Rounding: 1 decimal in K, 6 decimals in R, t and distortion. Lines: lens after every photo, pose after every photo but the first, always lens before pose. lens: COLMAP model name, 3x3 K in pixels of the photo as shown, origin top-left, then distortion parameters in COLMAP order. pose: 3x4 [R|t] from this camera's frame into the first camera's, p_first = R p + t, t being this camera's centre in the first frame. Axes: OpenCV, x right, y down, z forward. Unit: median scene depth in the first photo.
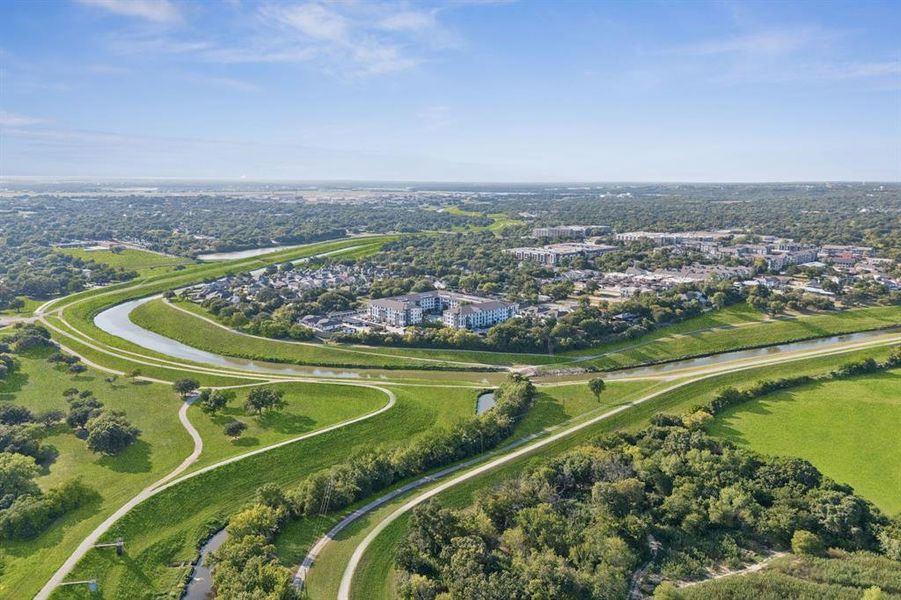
lens RADIAL K [[692.2, 0, 450.5], [0, 692.2, 300.0], [0, 0, 1]] dist [0.083552, -0.097771]
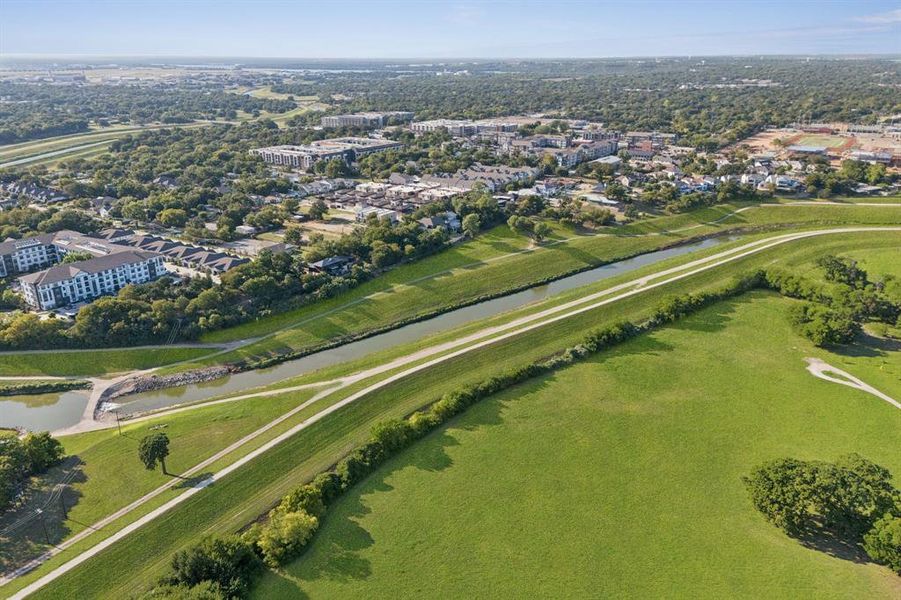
lens RADIAL K [[692.2, 0, 450.5], [0, 692.2, 300.0], [0, 0, 1]] dist [0.083552, -0.097771]
pose [[0.977714, -0.074512, 0.196273, 0.170152], [0.041221, 0.984833, 0.168540, -0.038800], [-0.205854, -0.156693, 0.965956, 0.215035]]
